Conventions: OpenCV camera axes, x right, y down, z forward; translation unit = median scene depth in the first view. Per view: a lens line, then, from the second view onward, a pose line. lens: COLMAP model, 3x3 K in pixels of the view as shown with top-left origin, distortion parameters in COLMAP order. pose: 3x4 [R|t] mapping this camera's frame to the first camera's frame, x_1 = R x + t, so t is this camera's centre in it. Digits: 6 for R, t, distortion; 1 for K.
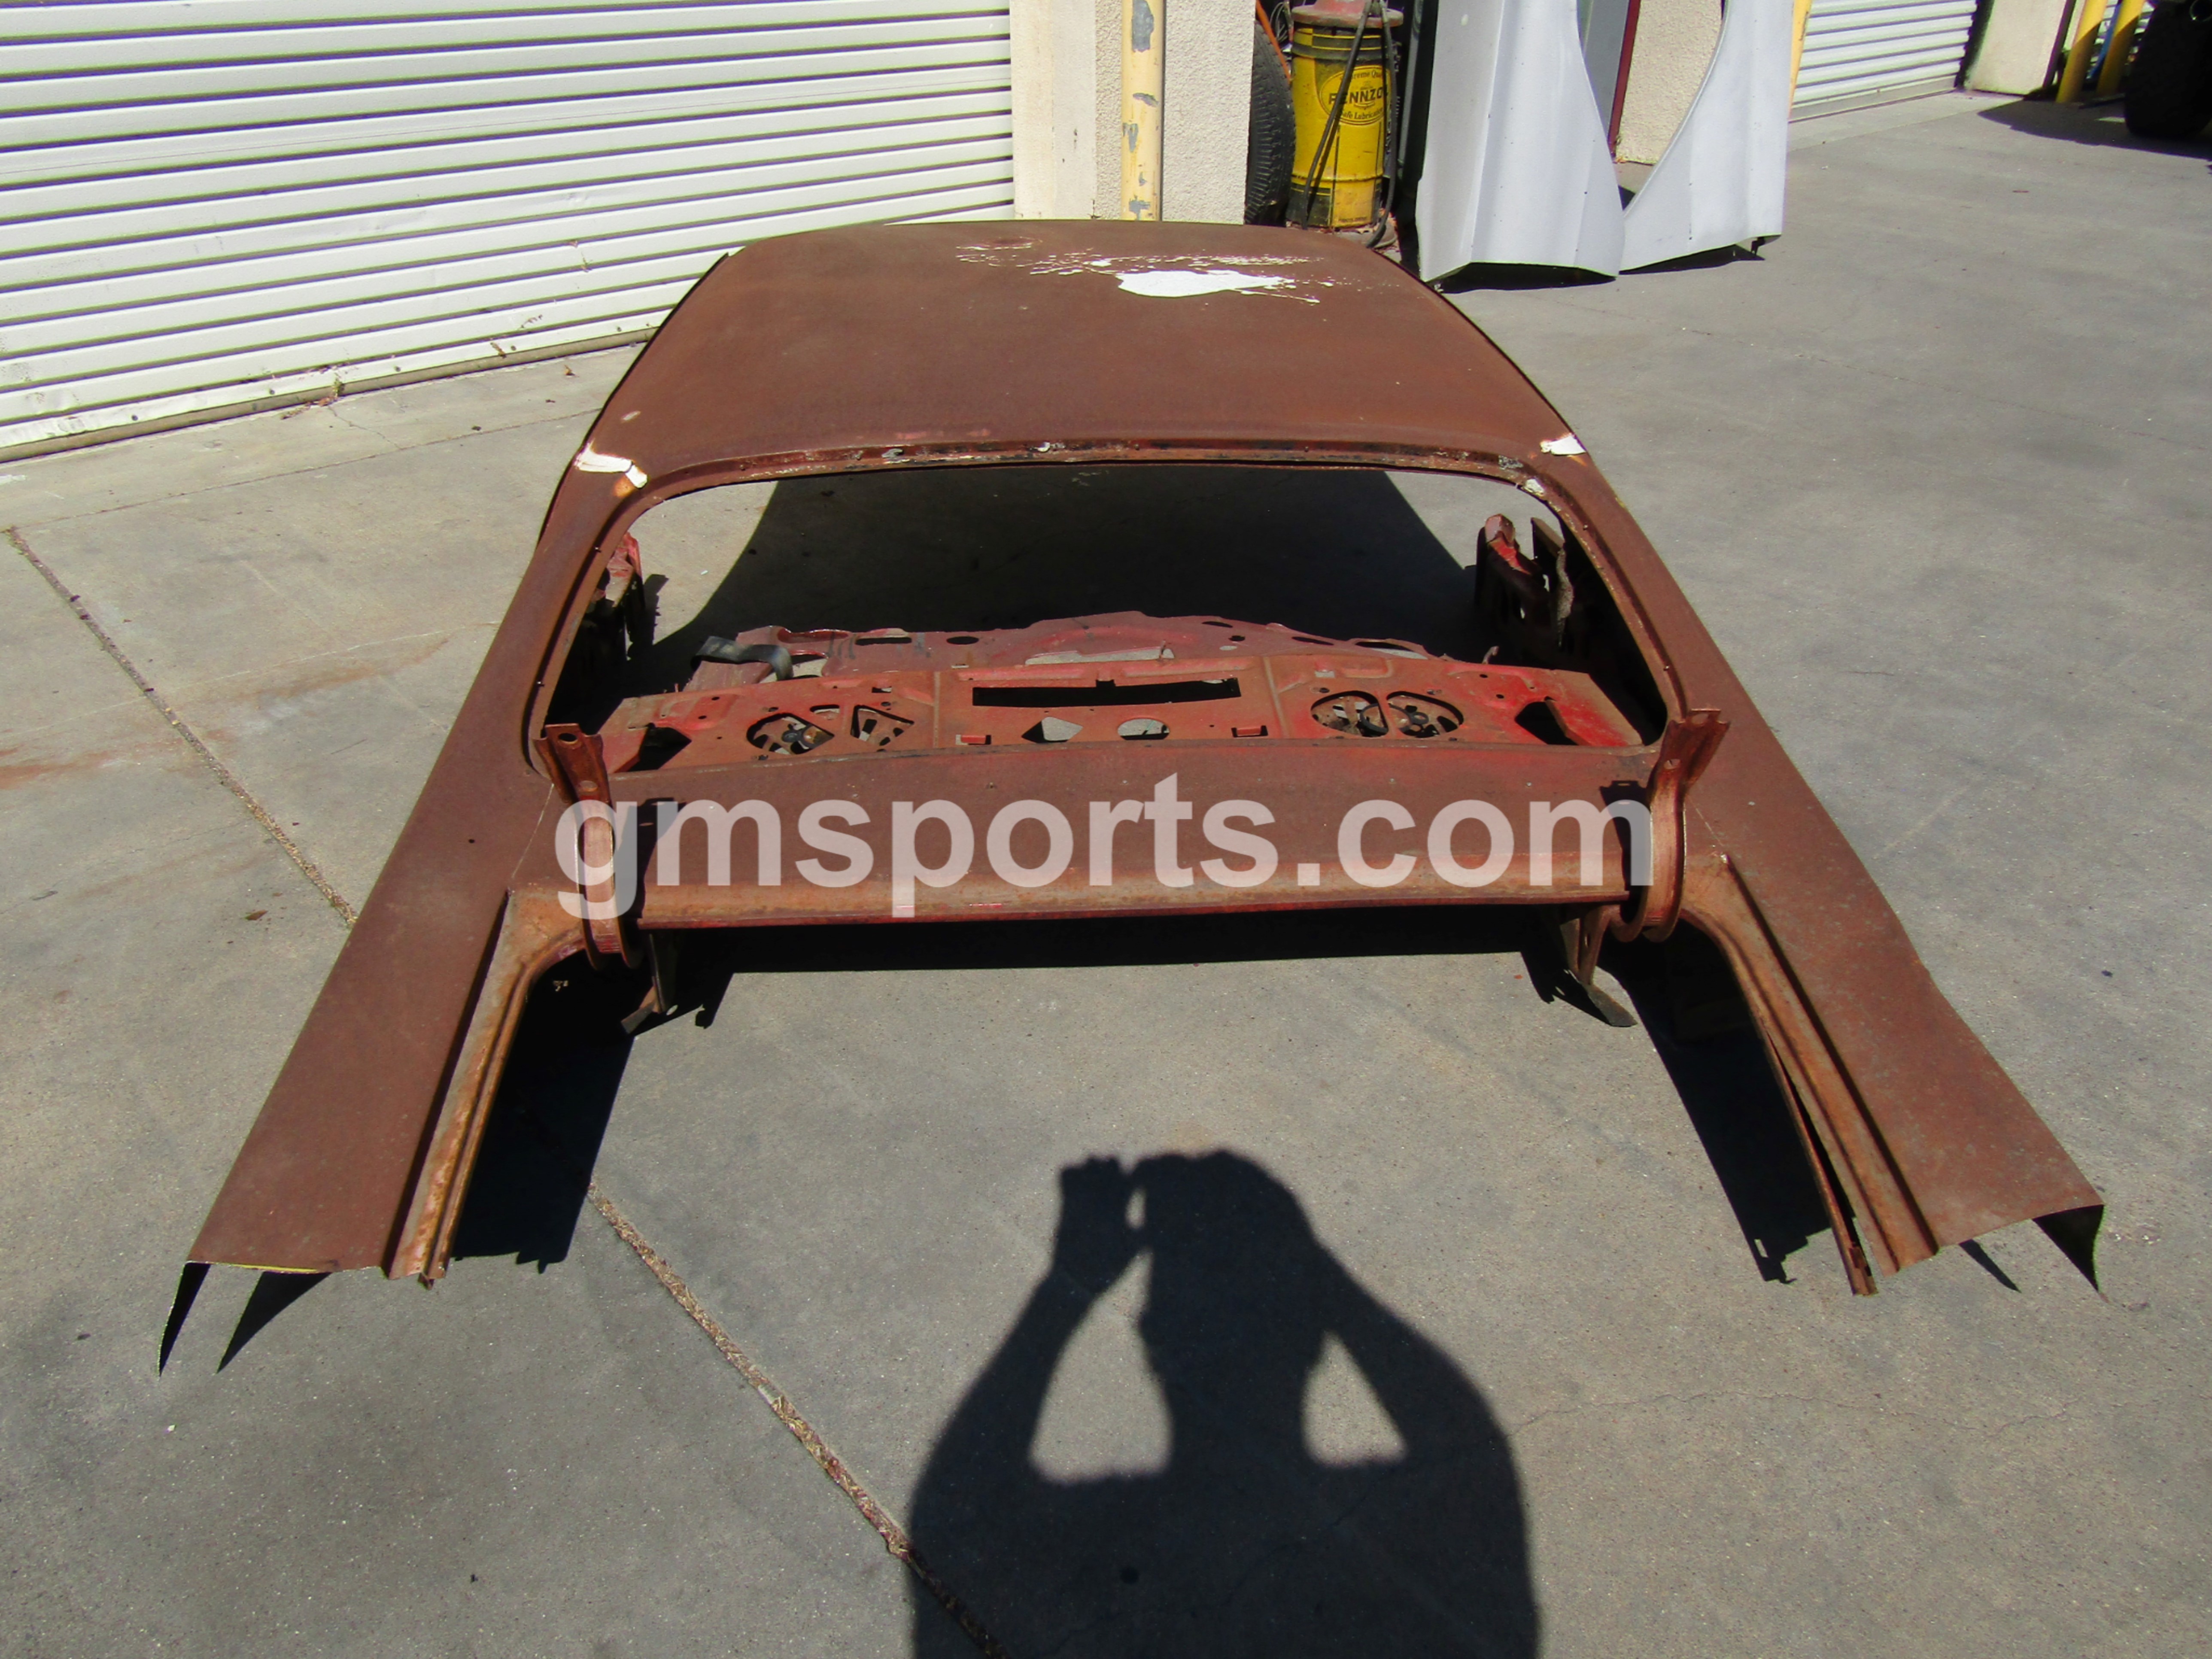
lens RADIAL K [[1568.1, 0, 1109.5], [0, 1568.1, 838.5], [0, 0, 1]] dist [-0.006561, -0.001955]
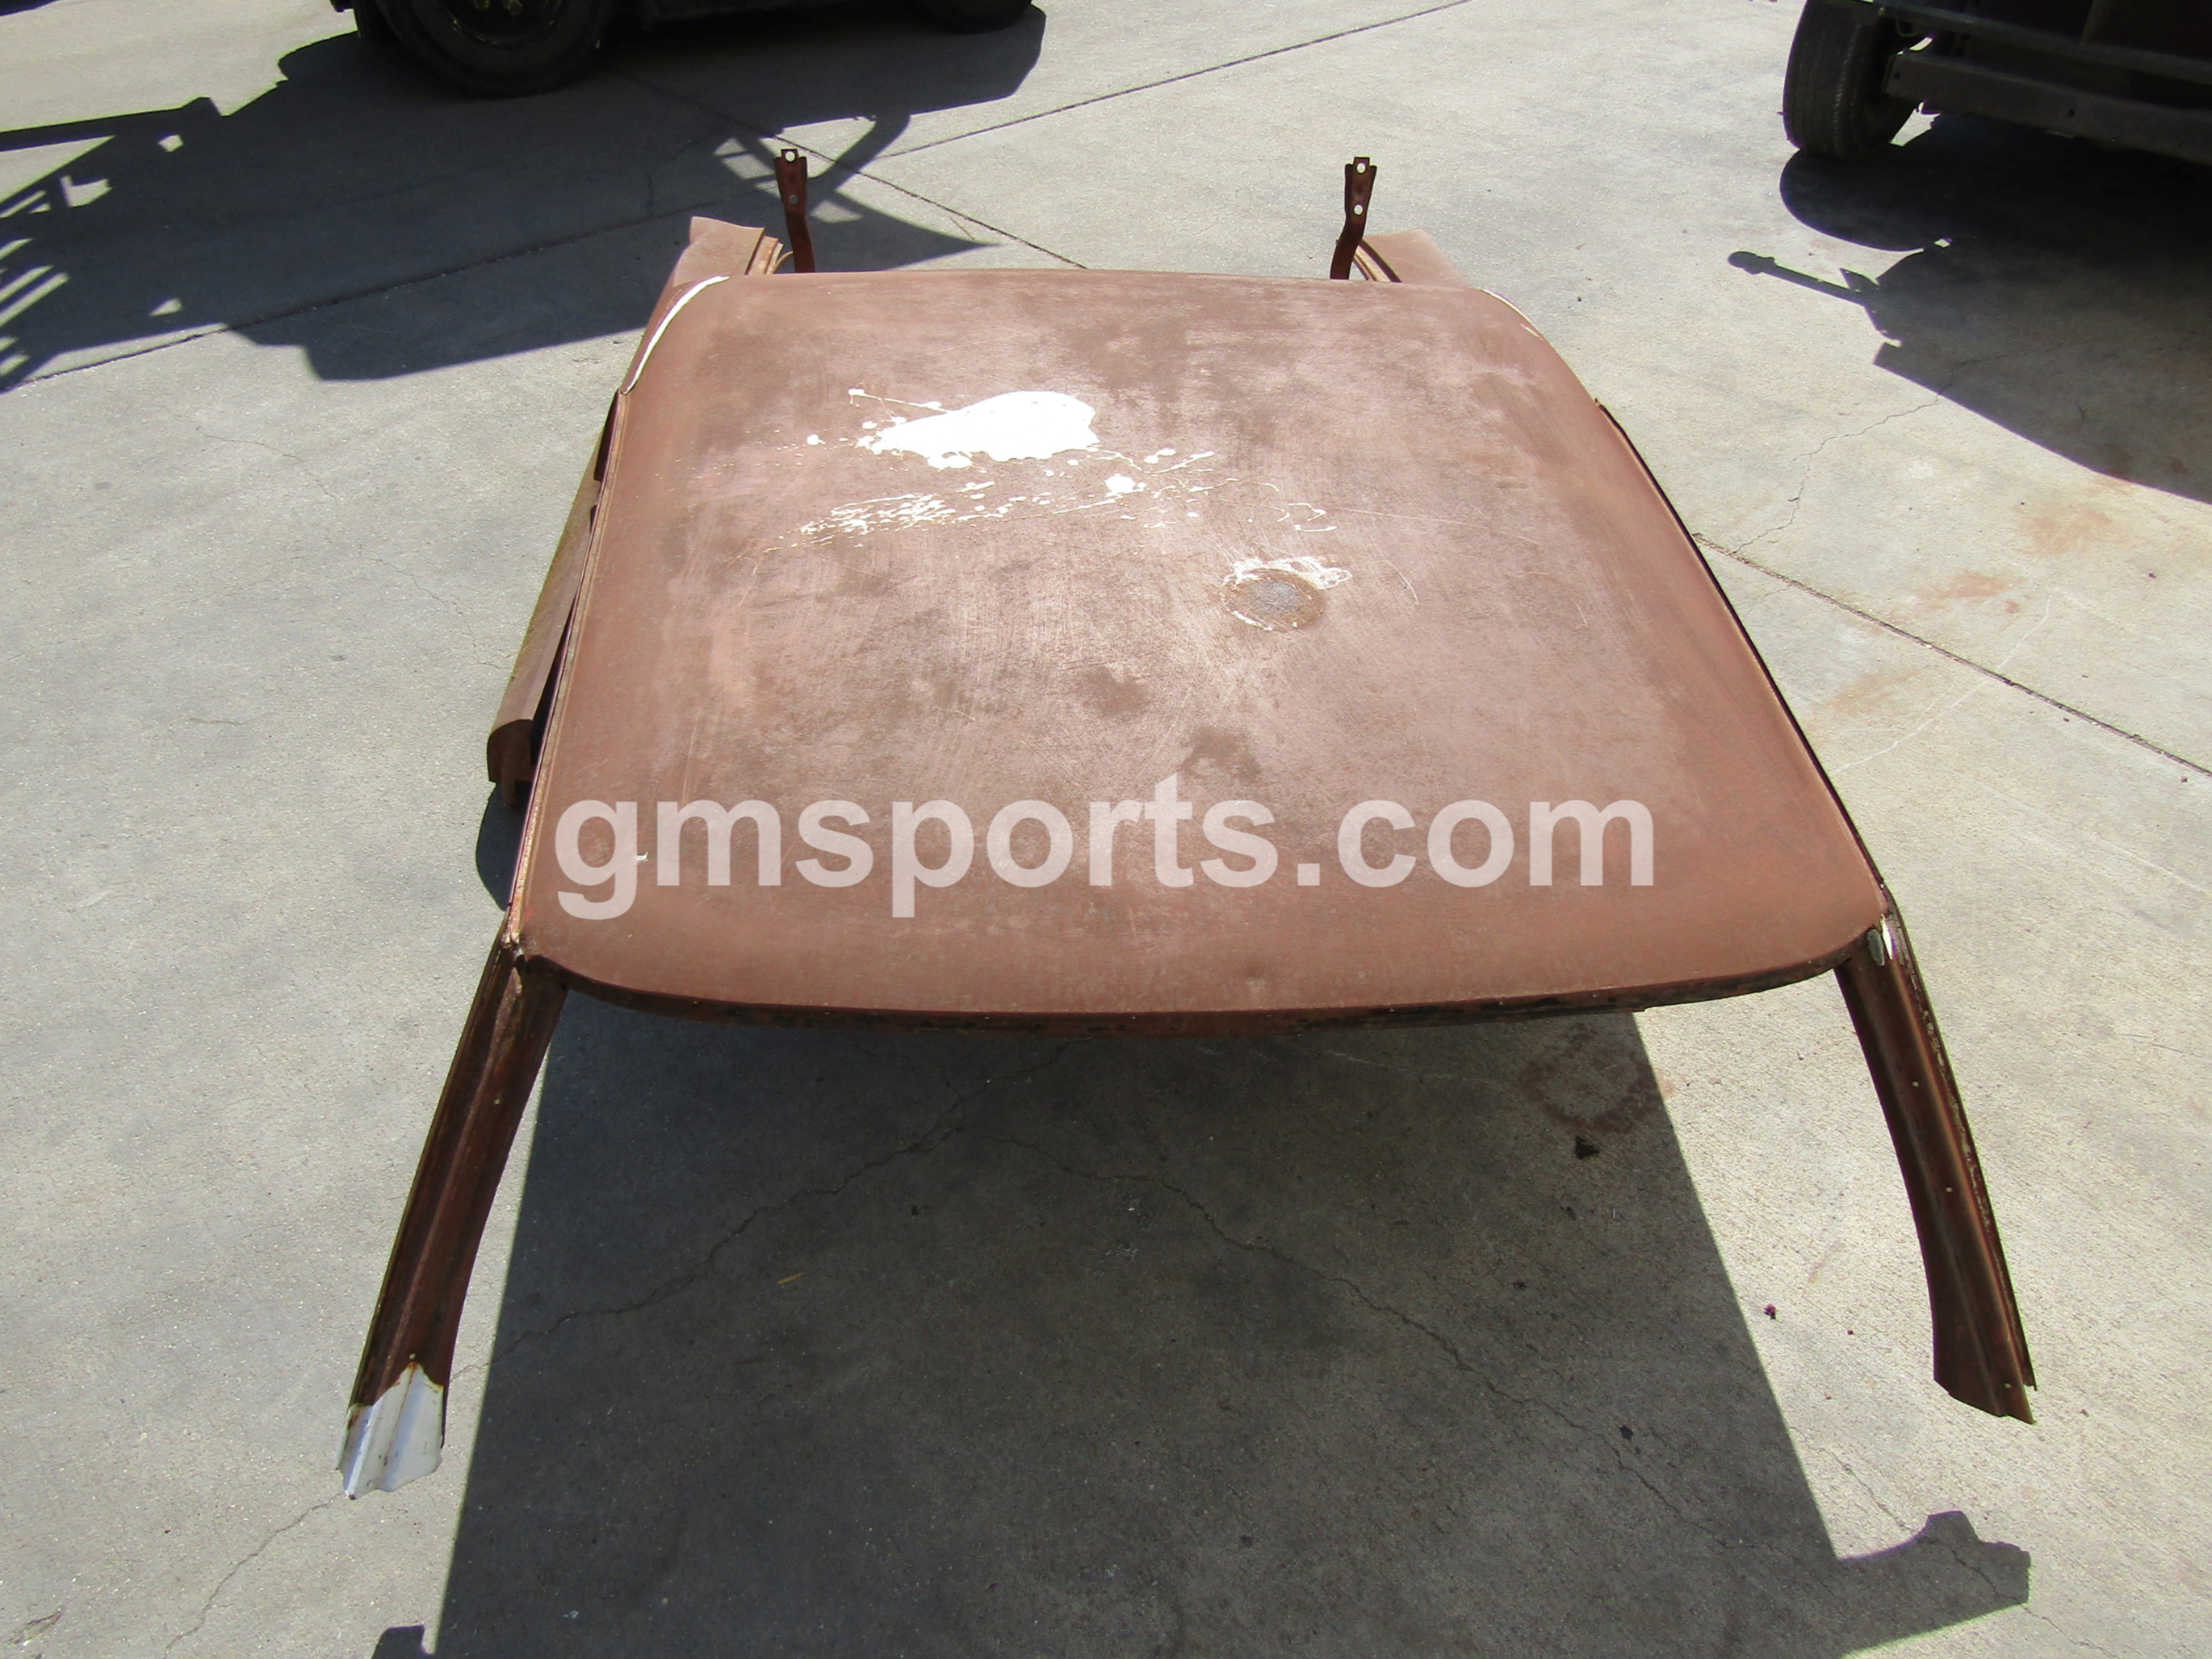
lens RADIAL K [[1568.1, 0, 1099.3], [0, 1568.1, 823.9], [0, 0, 1]] dist [-0.006561, -0.001955]
pose [[-0.998384, -0.040113, -0.040242, 0.033791], [-0.049629, 0.270780, 0.961361, -1.281851], [-0.027666, 0.961805, -0.272333, 1.713405]]
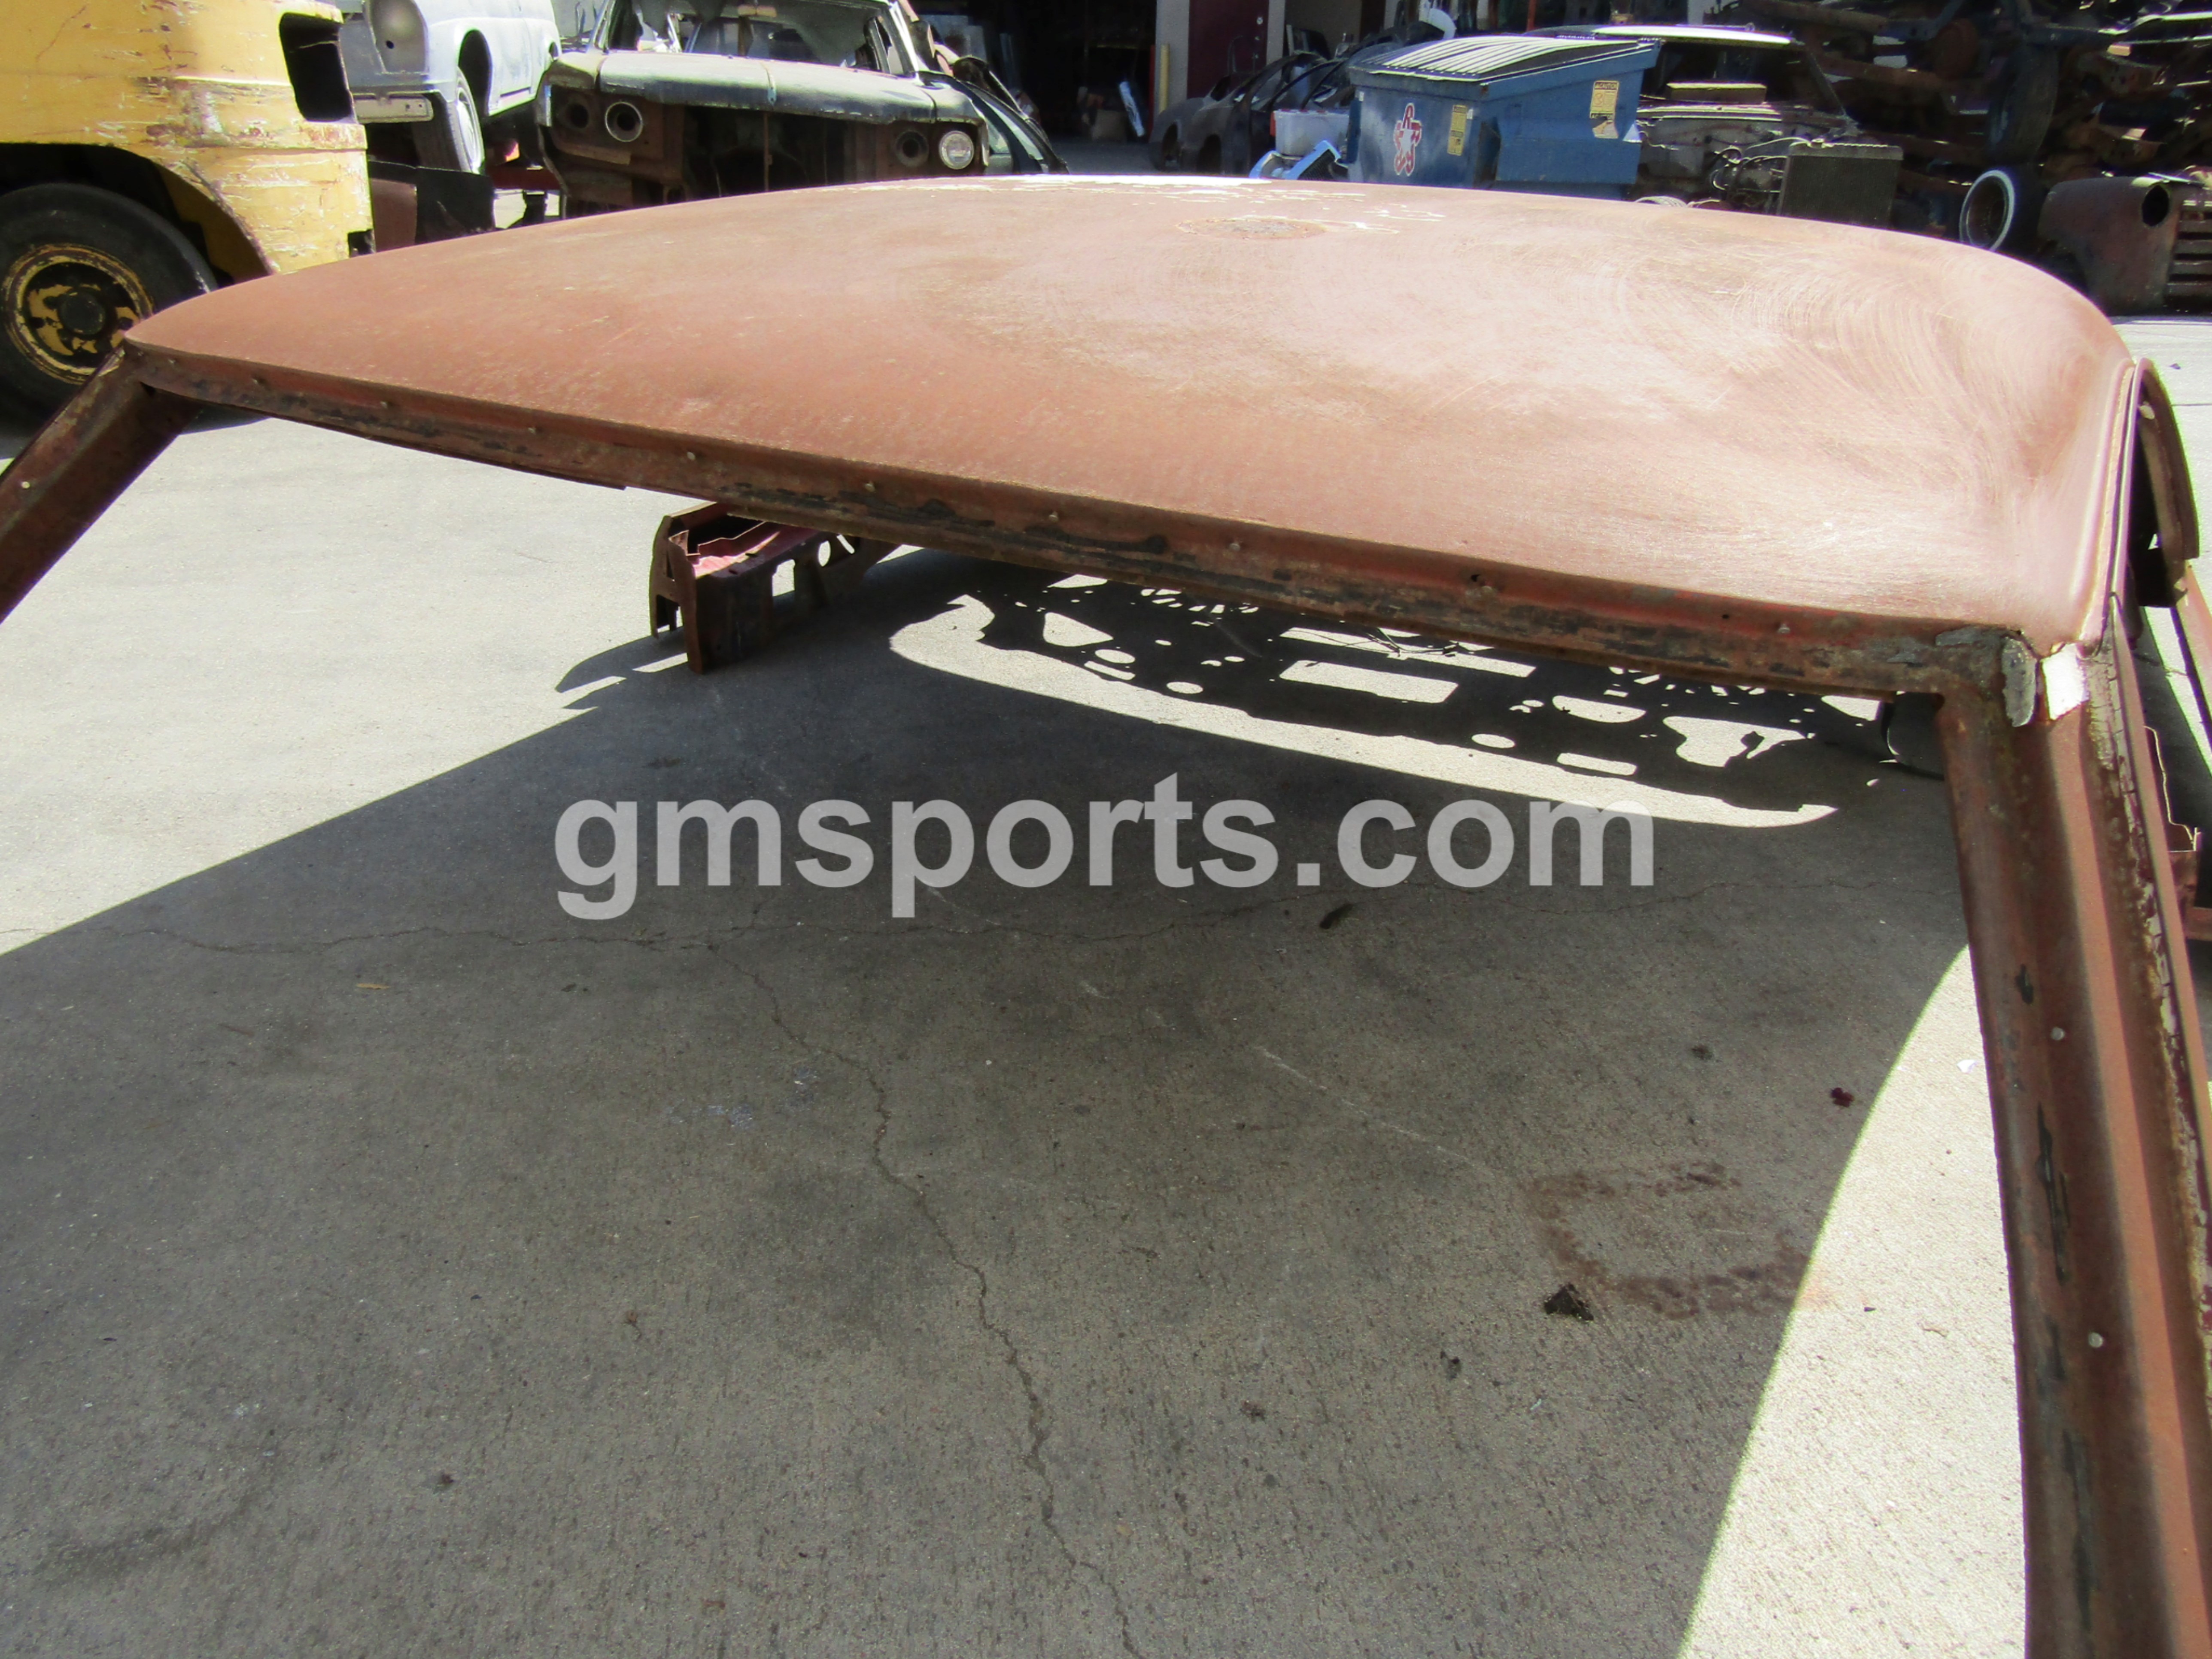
lens RADIAL K [[1568.1, 0, 1106.4], [0, 1568.1, 813.0], [0, 0, 1]] dist [-0.006561, -0.001955]
pose [[-0.832904, -0.262102, 0.487415, -0.368914], [0.263486, 0.586700, 0.765740, -0.844717], [-0.486669, 0.766215, -0.419605, 1.789971]]
